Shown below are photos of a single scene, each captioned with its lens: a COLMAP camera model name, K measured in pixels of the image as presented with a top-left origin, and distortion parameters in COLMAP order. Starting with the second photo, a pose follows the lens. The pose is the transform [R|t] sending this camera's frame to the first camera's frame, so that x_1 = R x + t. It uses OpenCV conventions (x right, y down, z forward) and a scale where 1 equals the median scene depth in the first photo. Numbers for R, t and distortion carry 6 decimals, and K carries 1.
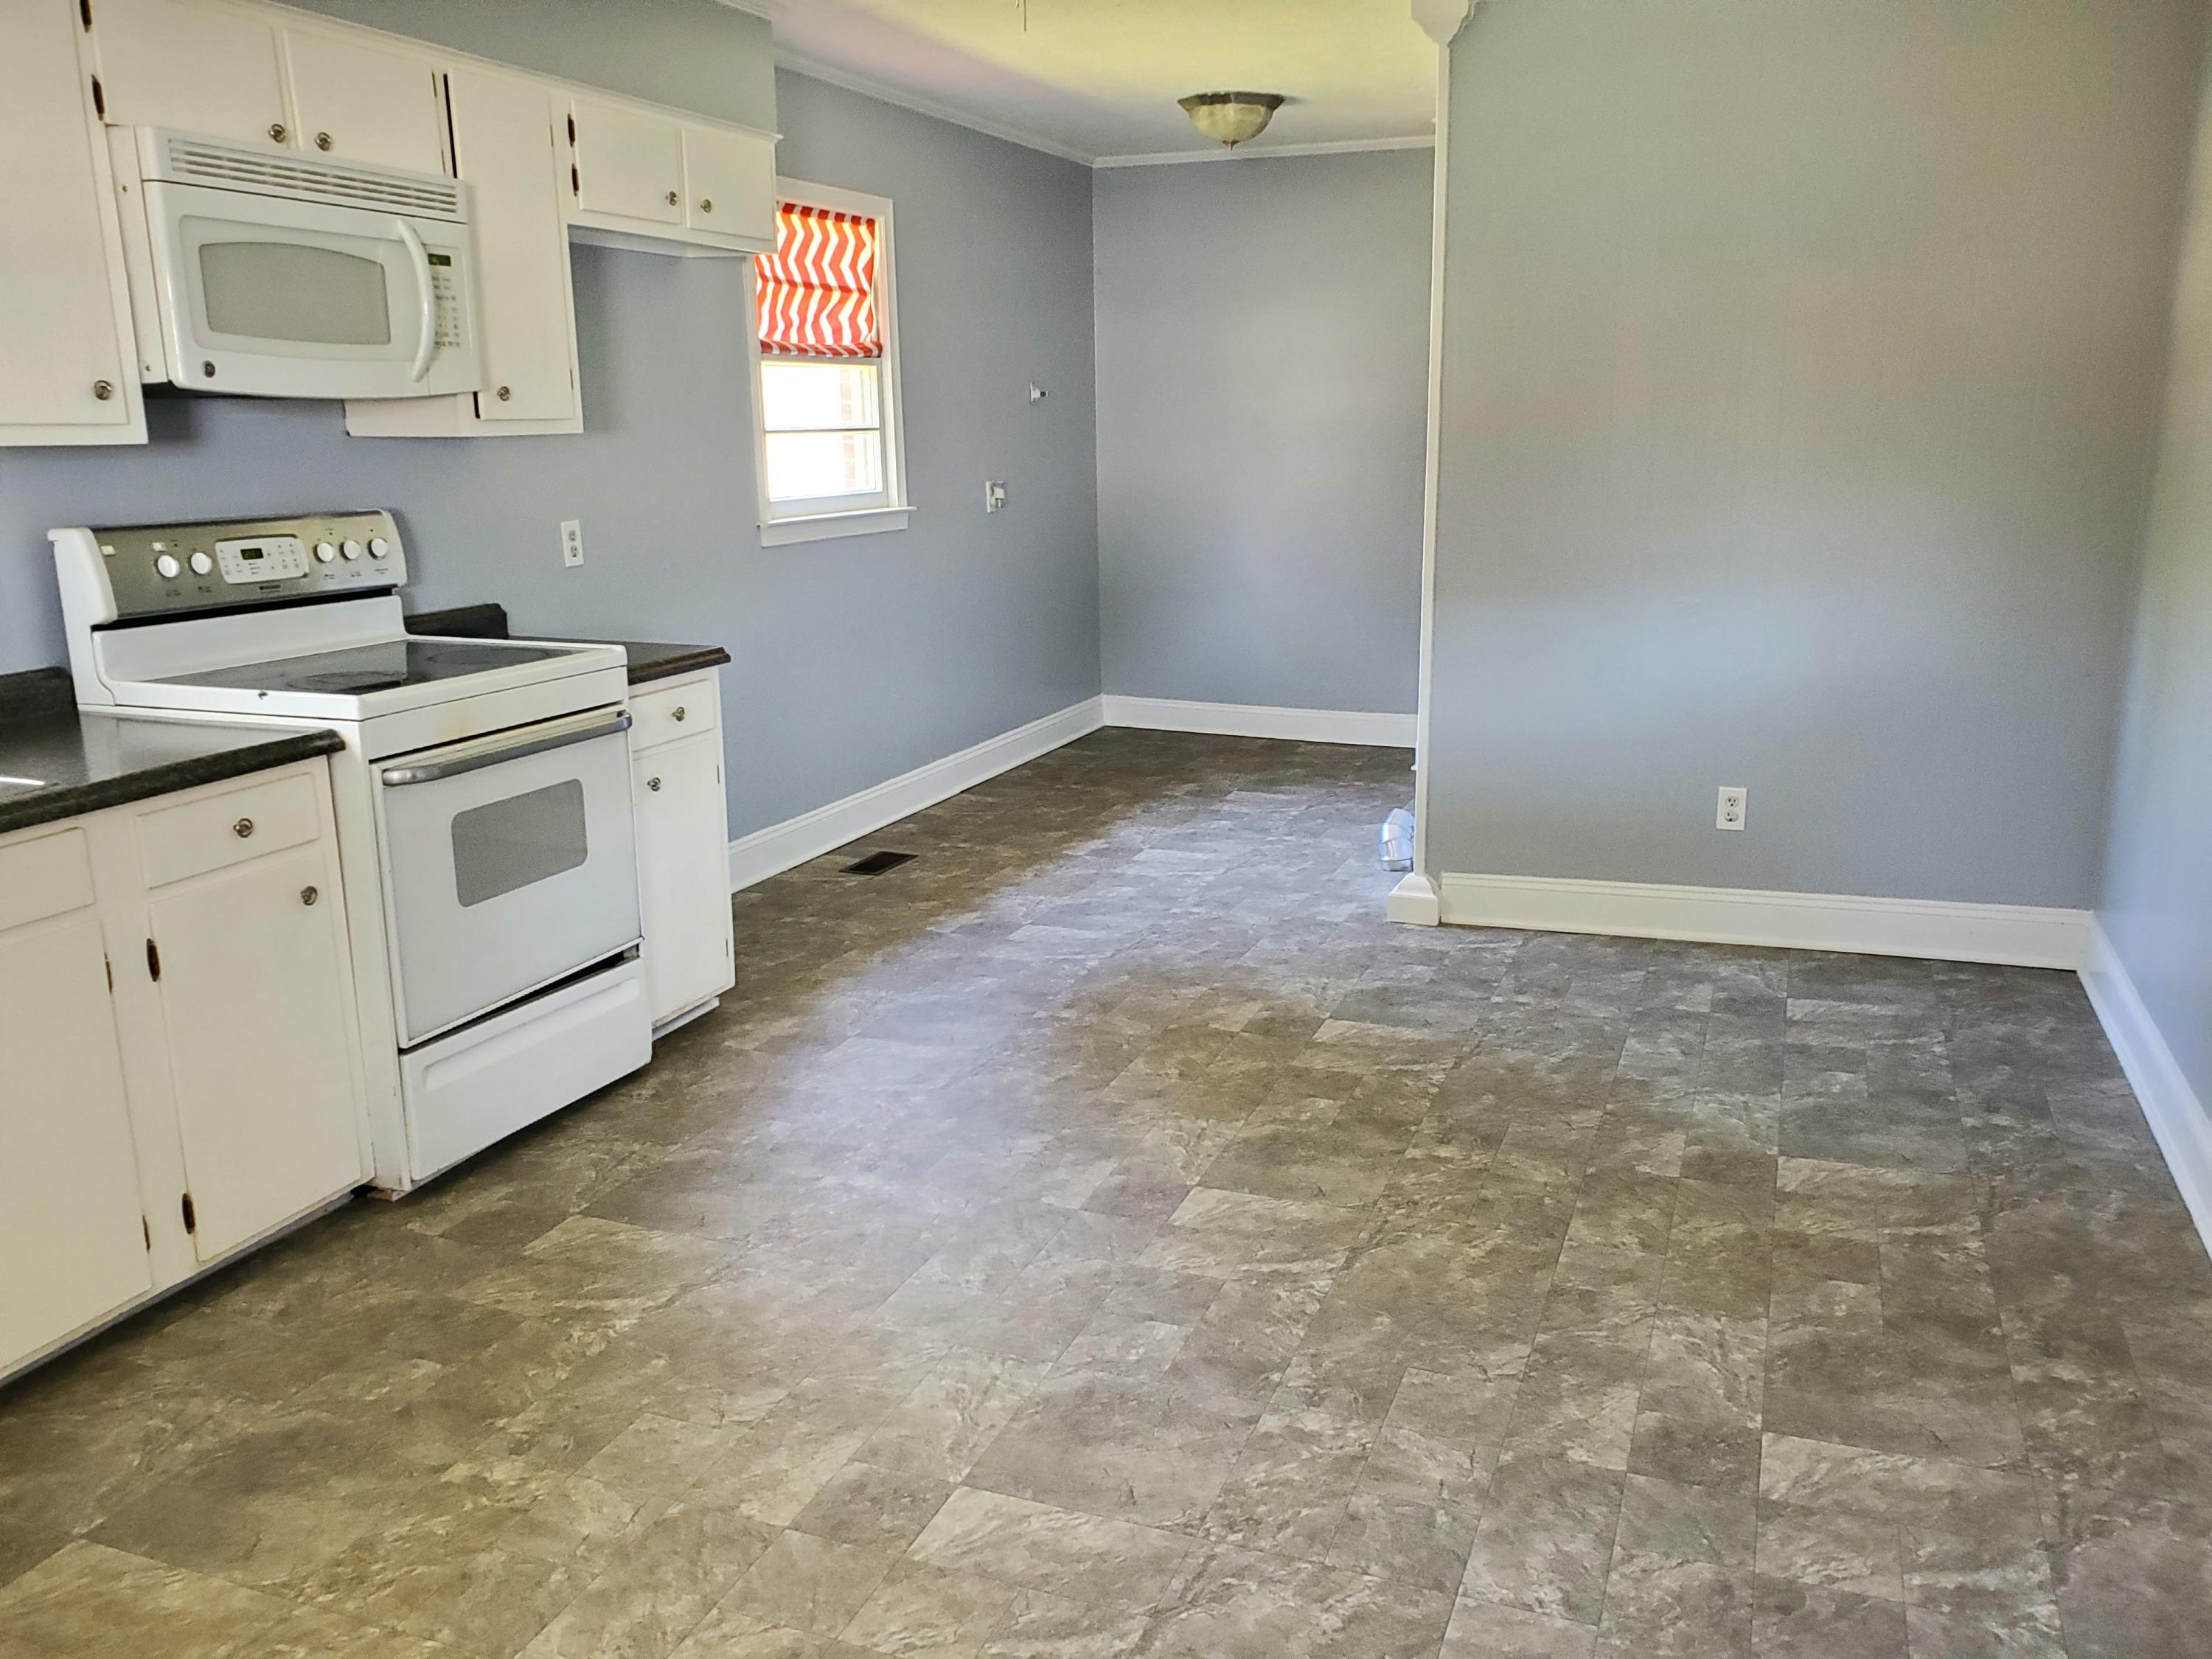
lens RADIAL K [[1790.5, 0, 1100.5], [0, 1790.5, 833.3], [0, 0, 1]] dist [0.021501, -0.000226]
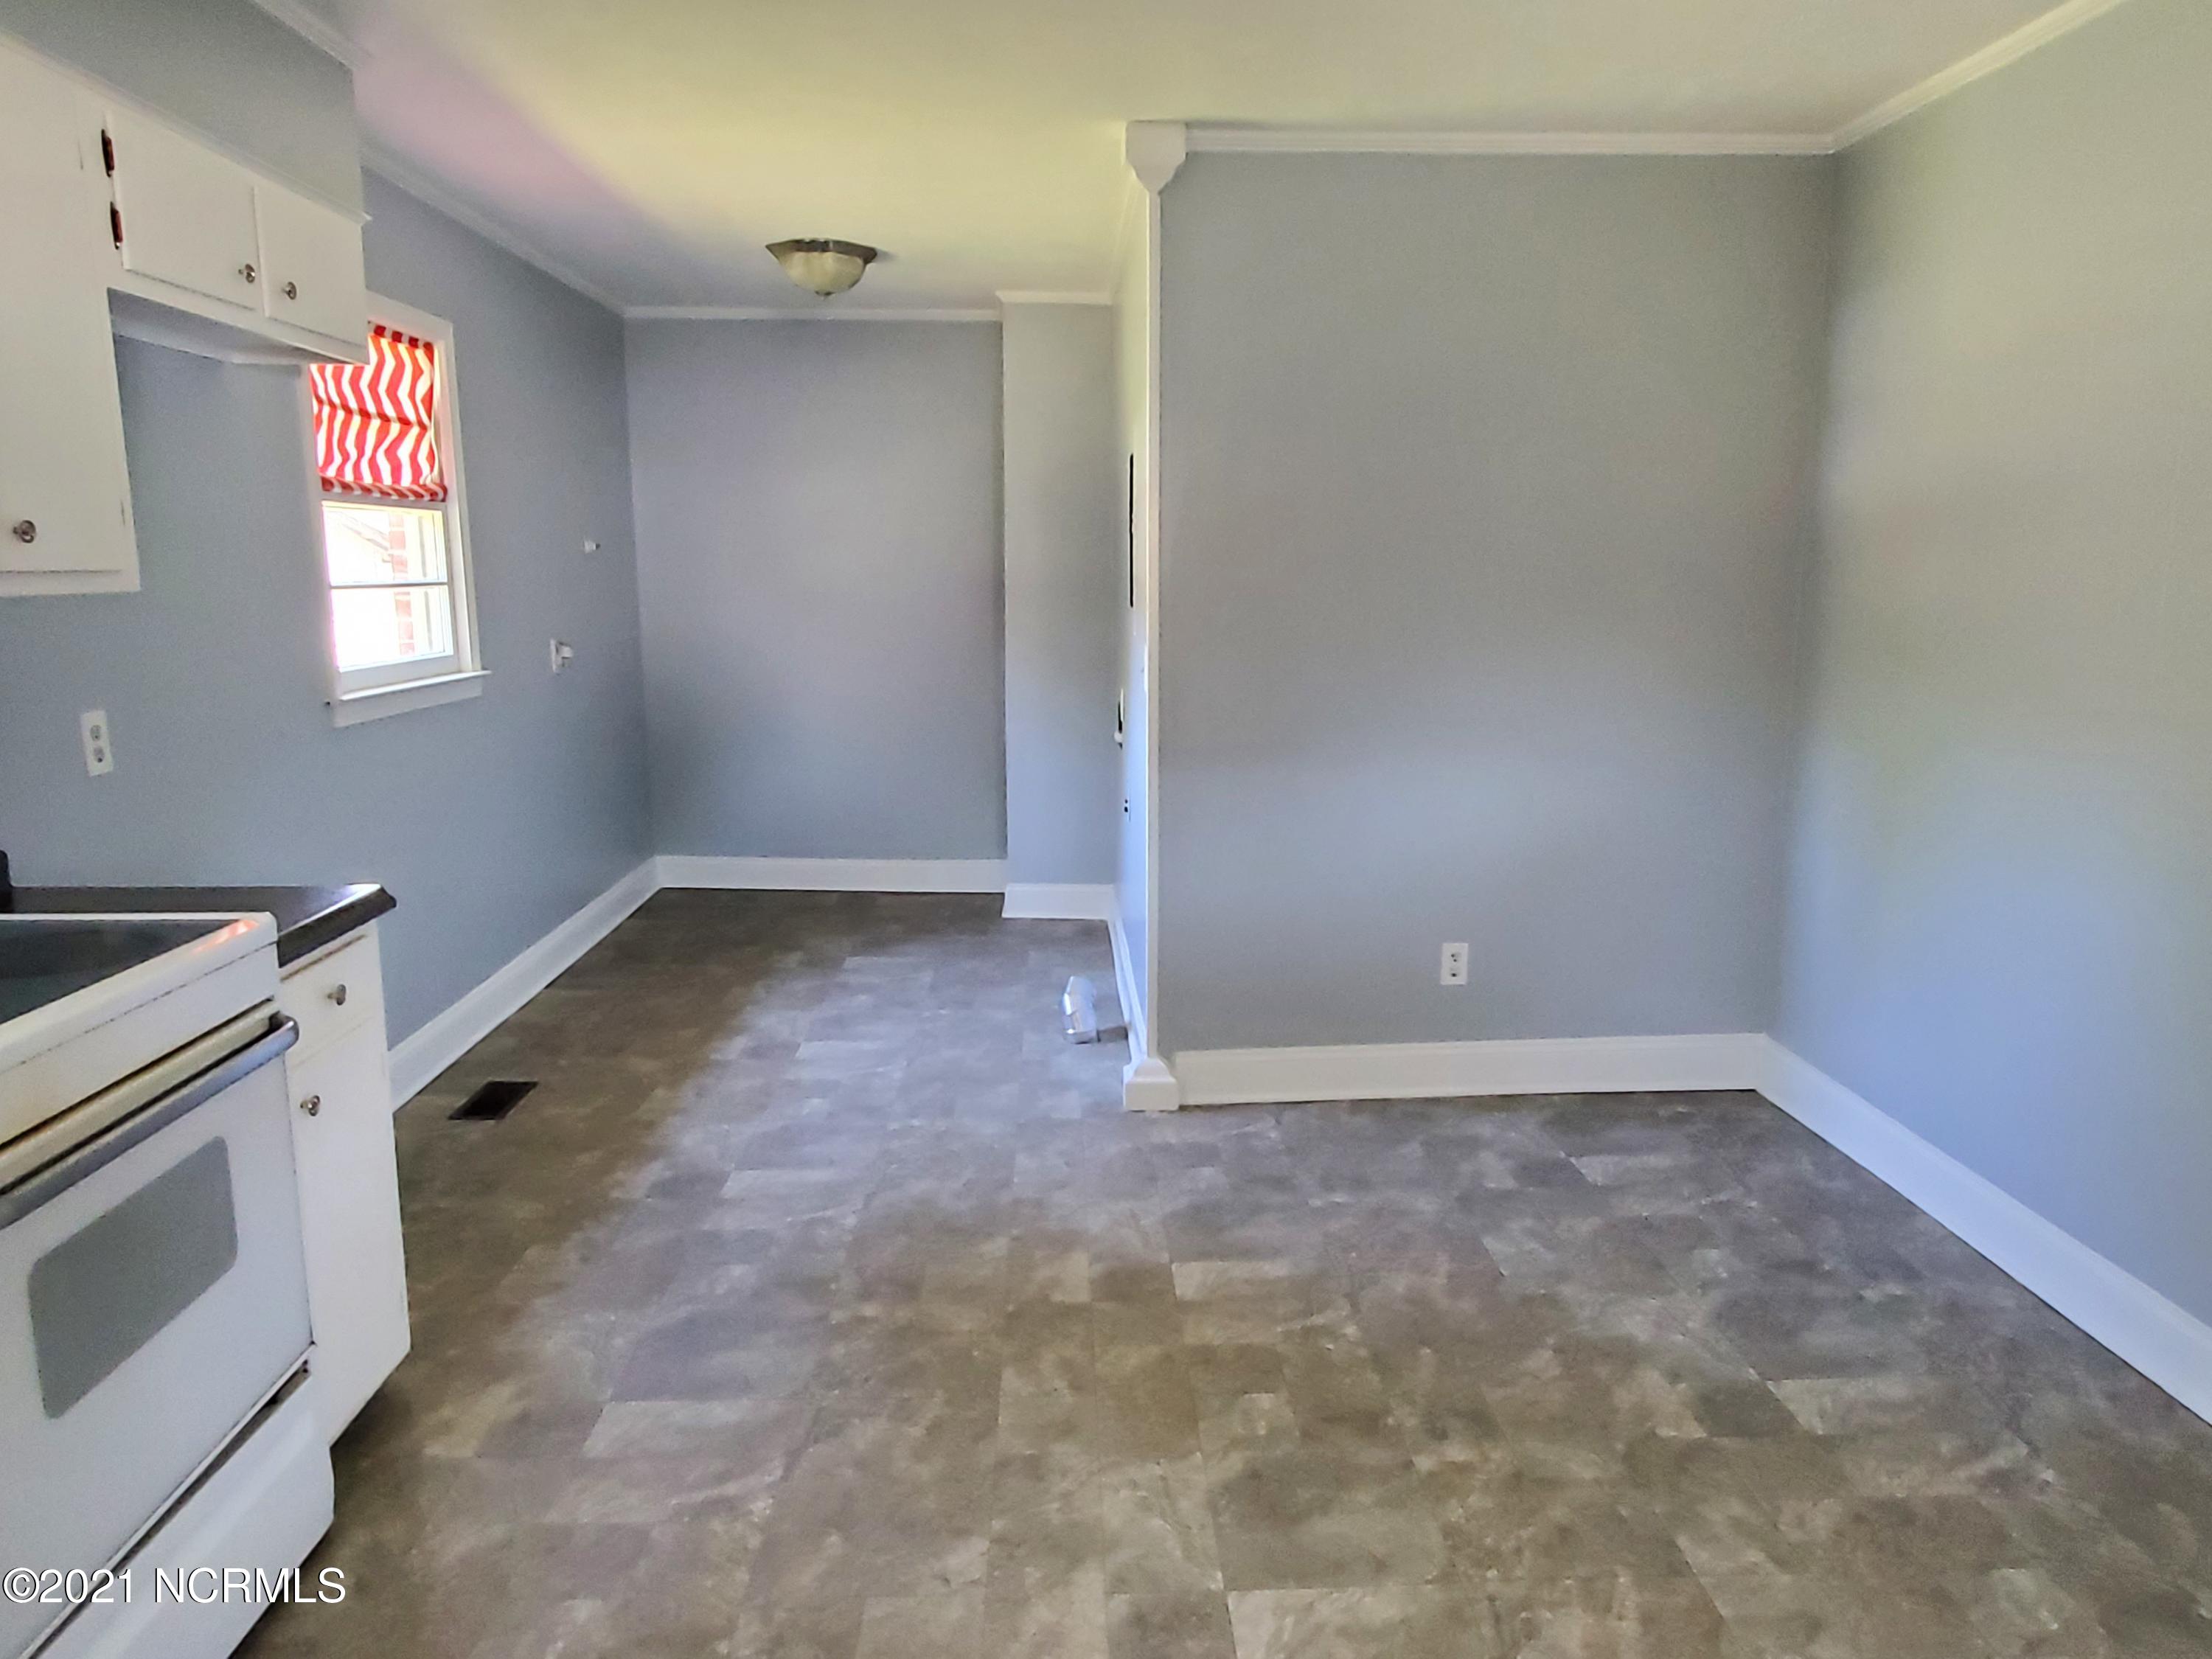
lens RADIAL K [[1491.9, 0, 1108.6], [0, 1491.9, 832.5], [0, 0, 1]] dist [-0.017529, 0.016043]
pose [[0.918128, -0.056373, 0.392253, -0.187547], [0.078190, 0.996141, -0.039857, -0.084753], [-0.388493, 0.067264, 0.918993, 0.364392]]
